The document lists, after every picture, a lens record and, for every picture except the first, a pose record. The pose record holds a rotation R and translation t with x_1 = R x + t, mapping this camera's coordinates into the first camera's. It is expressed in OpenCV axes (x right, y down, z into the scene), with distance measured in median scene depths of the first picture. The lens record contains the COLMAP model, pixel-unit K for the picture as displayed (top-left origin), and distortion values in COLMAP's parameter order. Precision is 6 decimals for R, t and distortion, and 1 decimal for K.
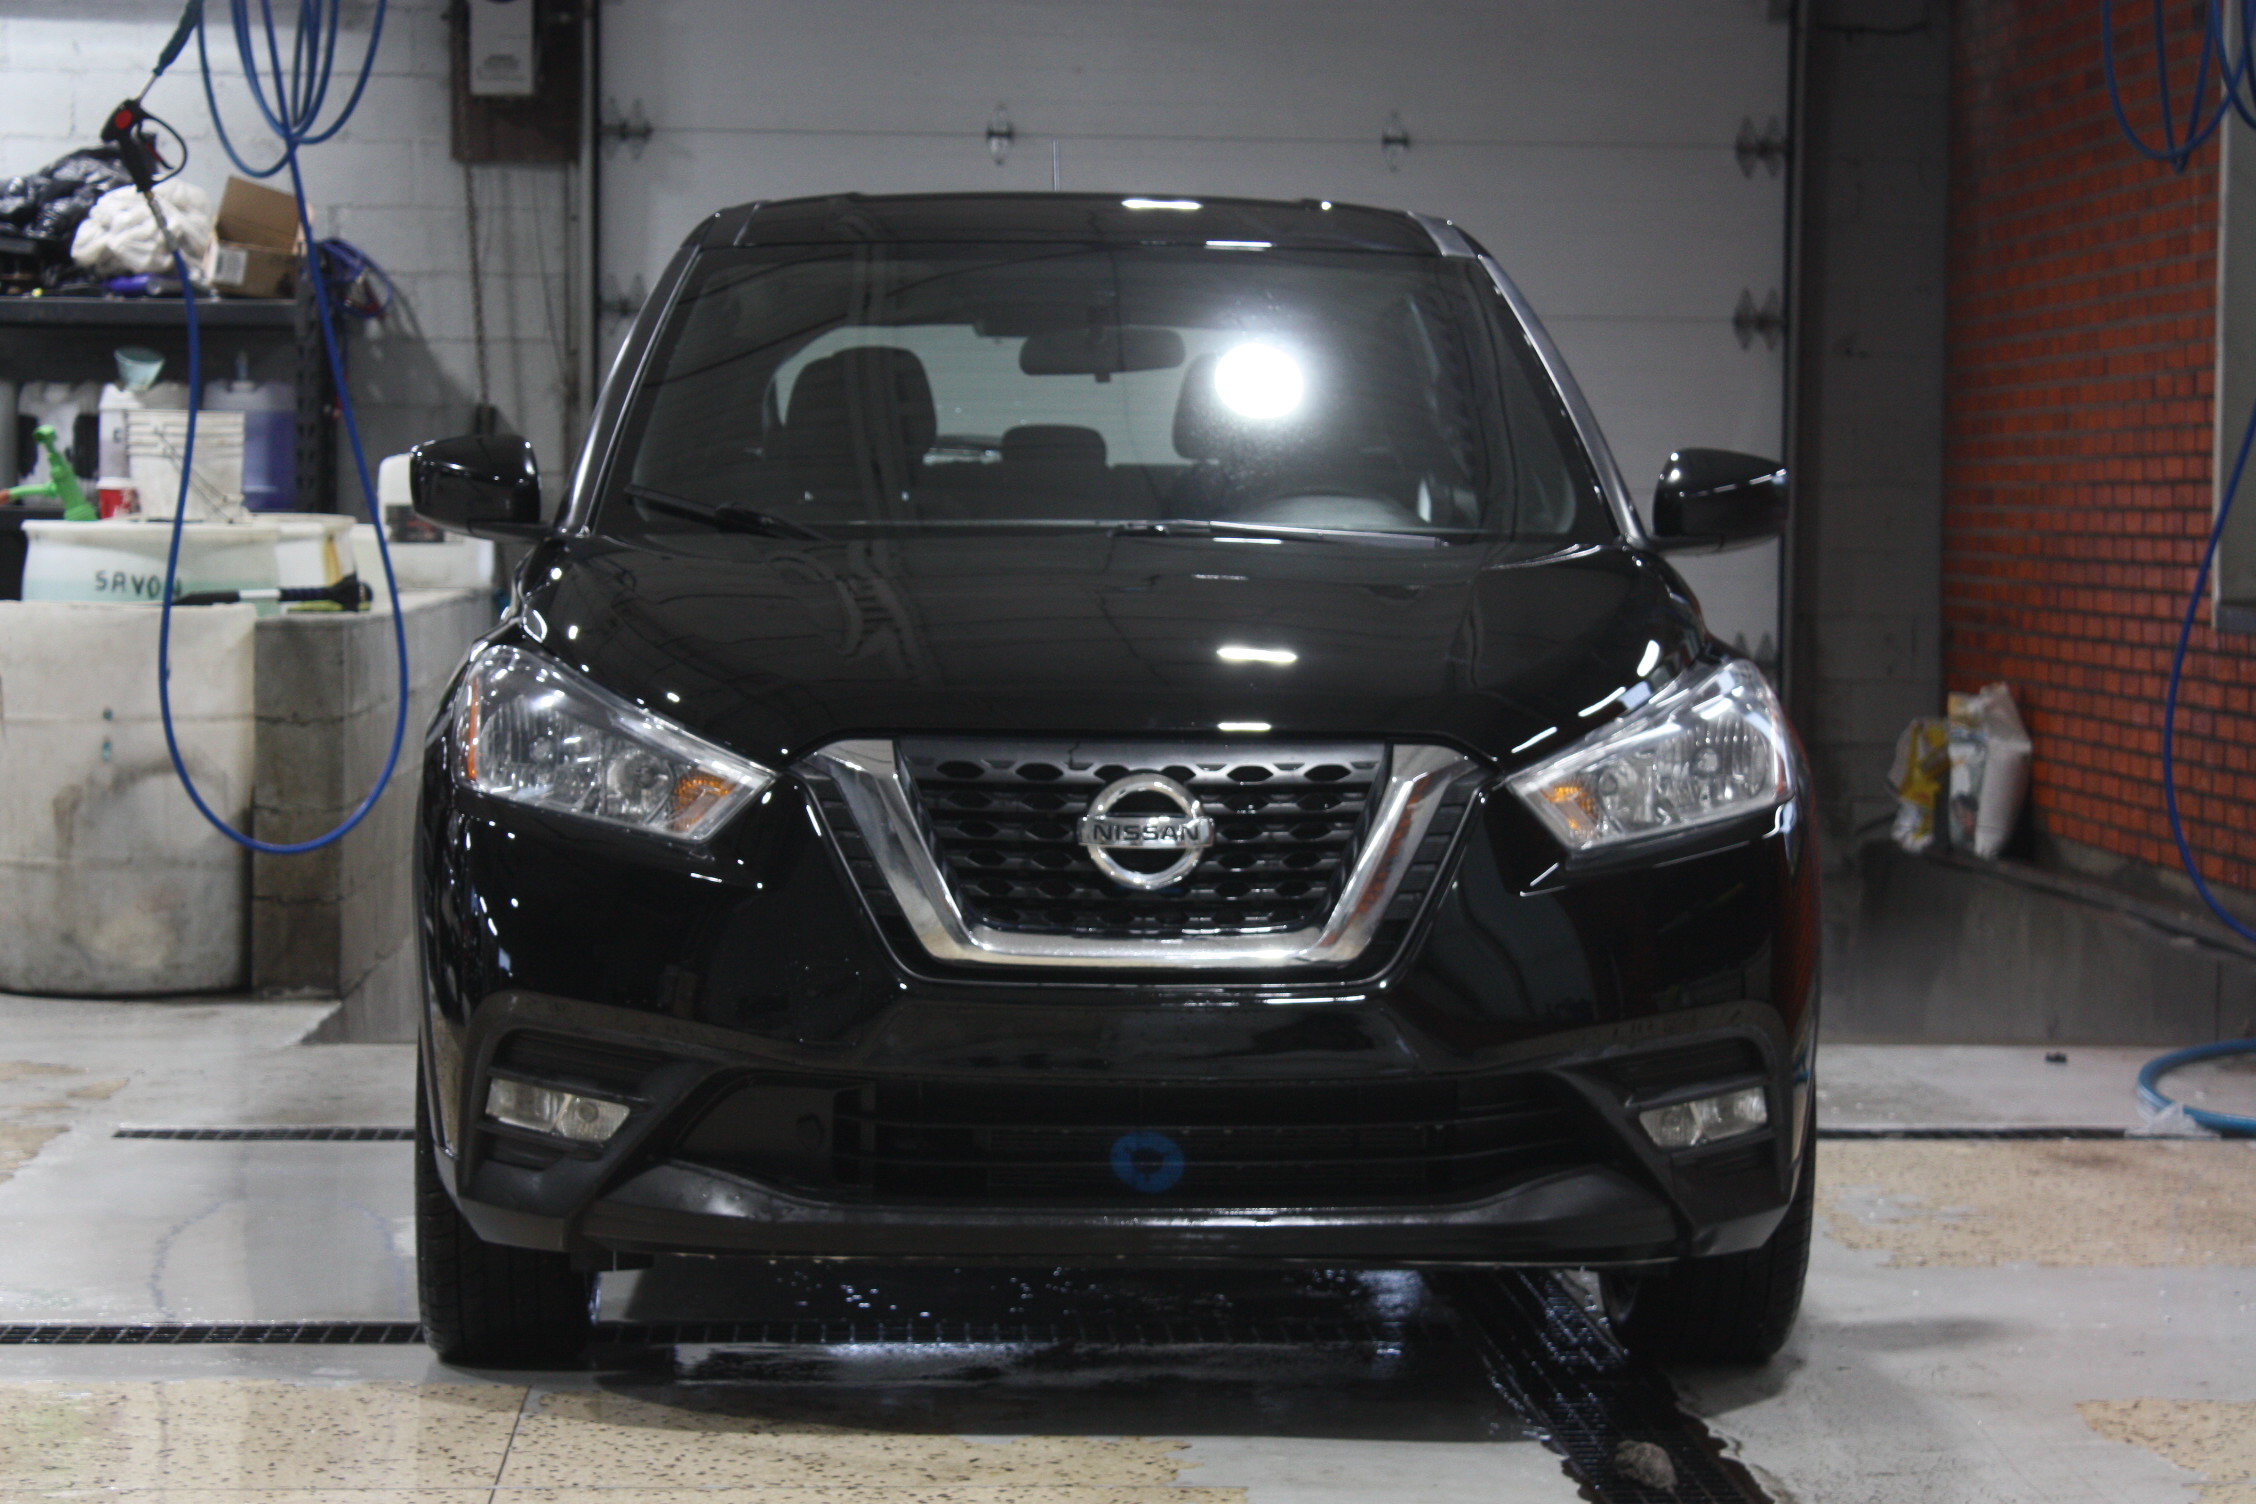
lens RADIAL K [[5574.0, 0, 1133.6], [0, 5574.0, 765.8], [0, 0, 1]] dist [0.196836, 0.000000]
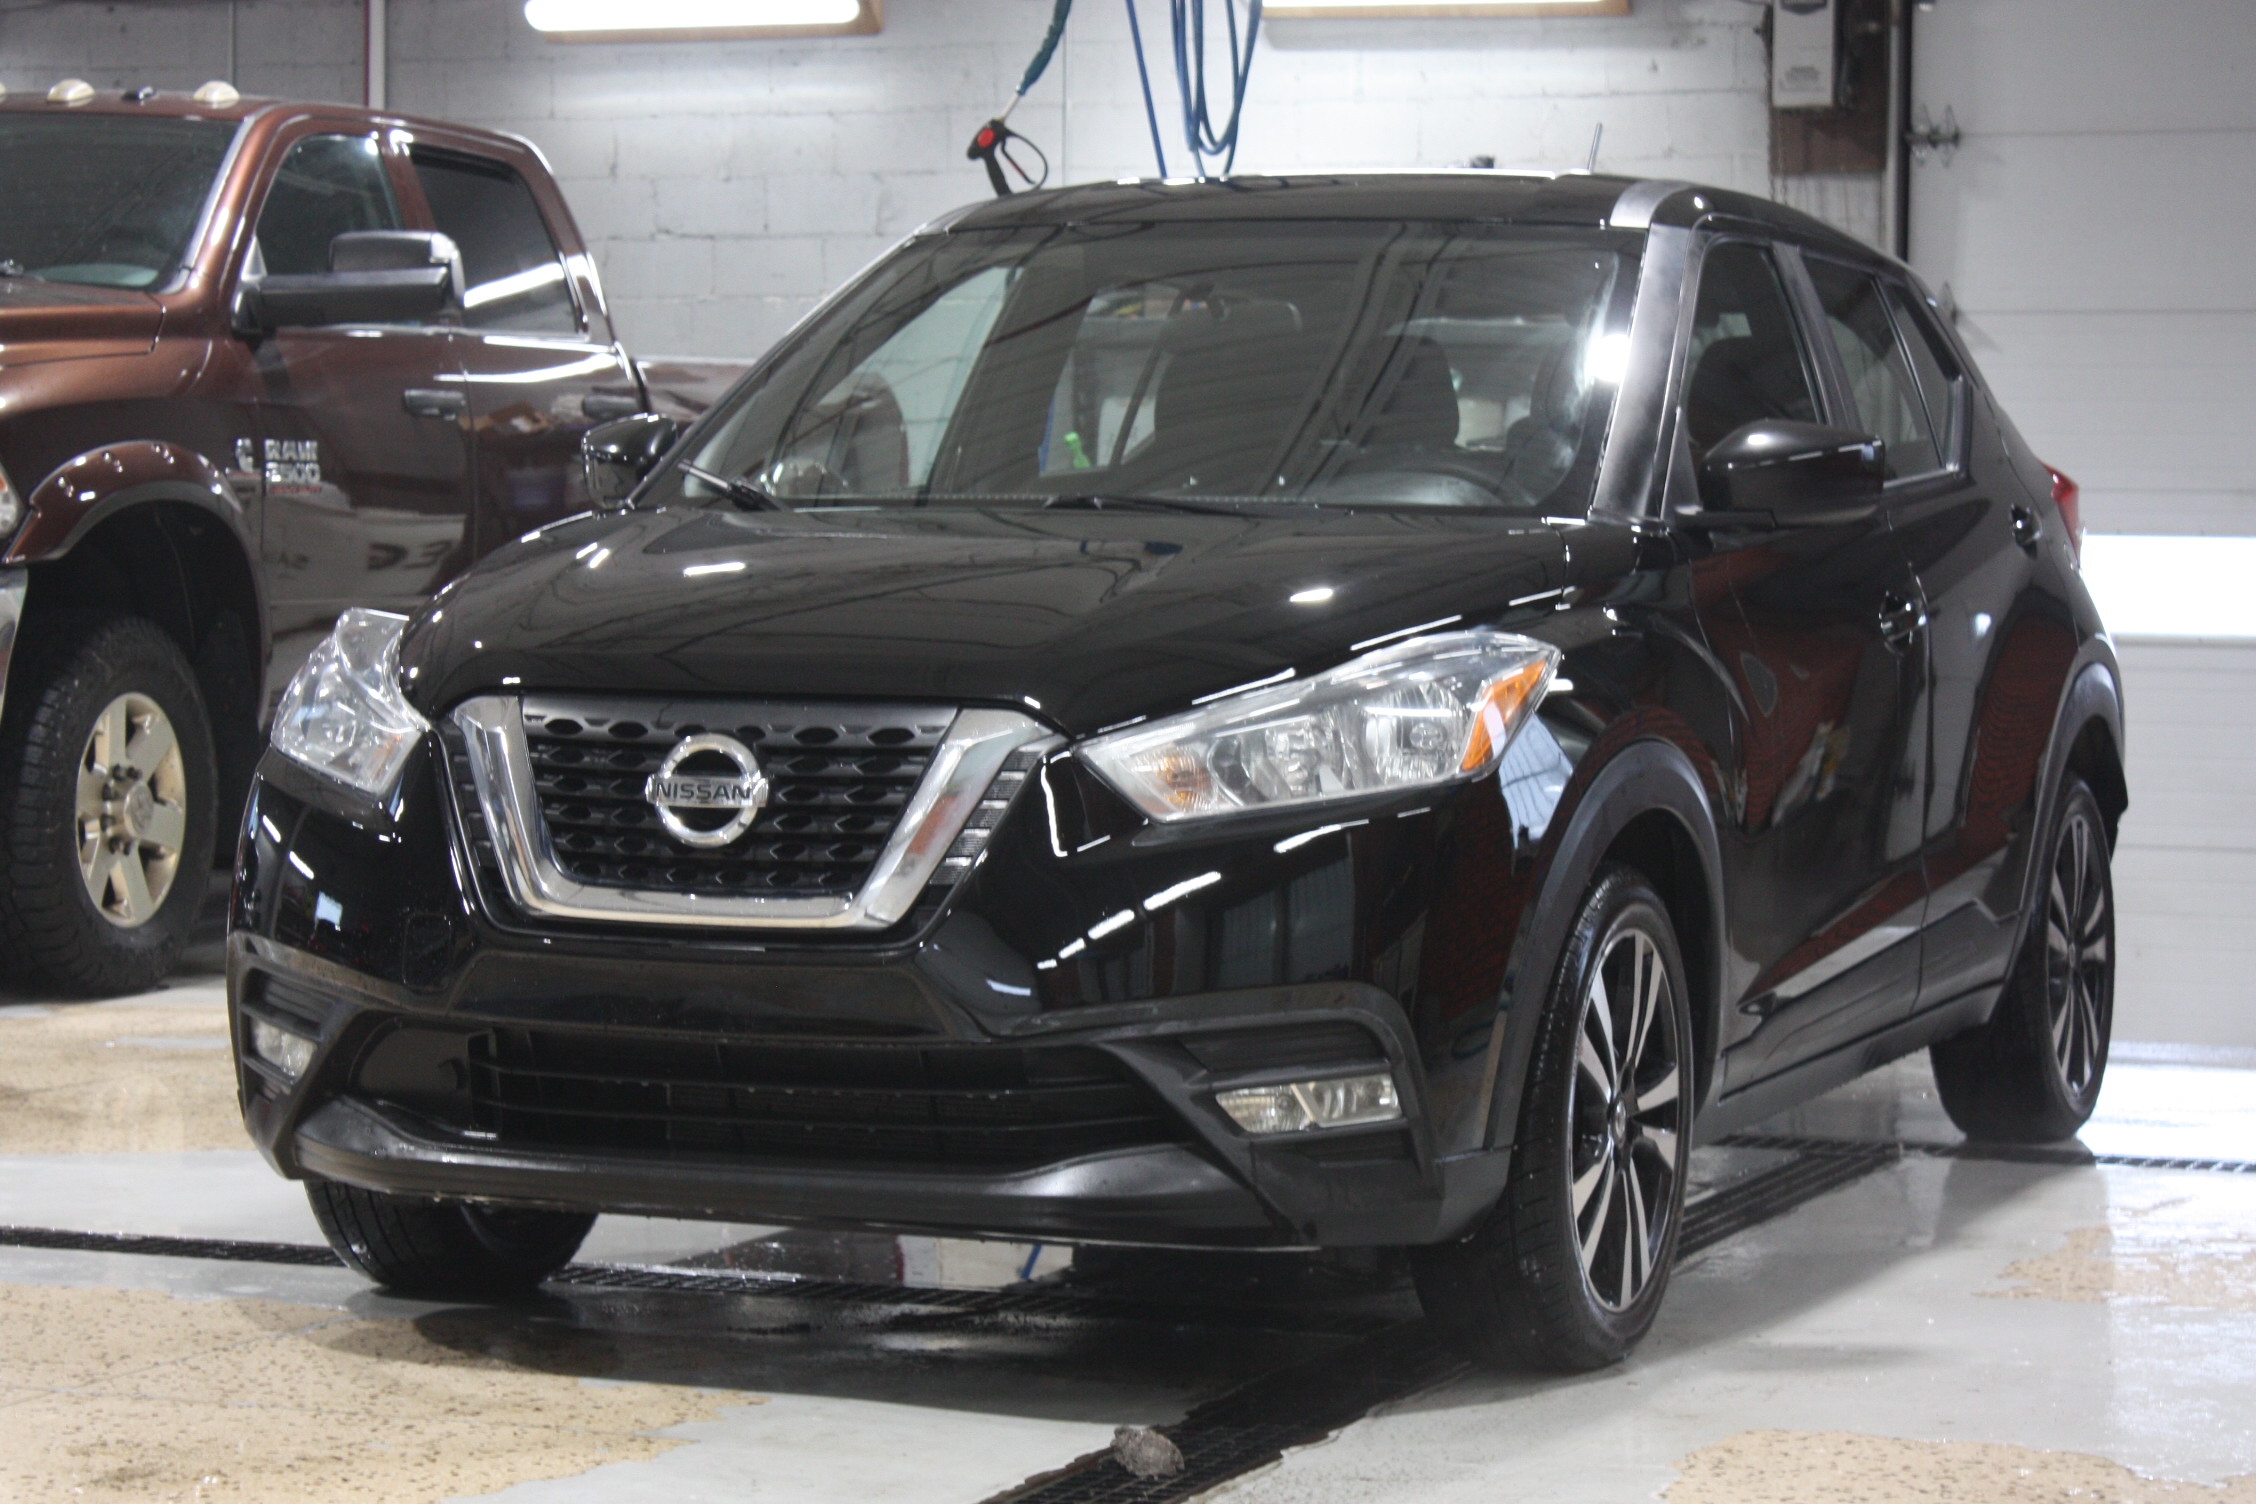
lens RADIAL K [[5574.0, 0, 1134.0], [0, 5574.0, 739.2], [0, 0, 1]] dist [0.196836, 0.000000]
pose [[0.905266, 0.017831, -0.424470, 0.493179], [-0.023207, 0.999703, -0.007500, 0.008106], [0.424210, 0.016640, 0.905411, 0.110980]]
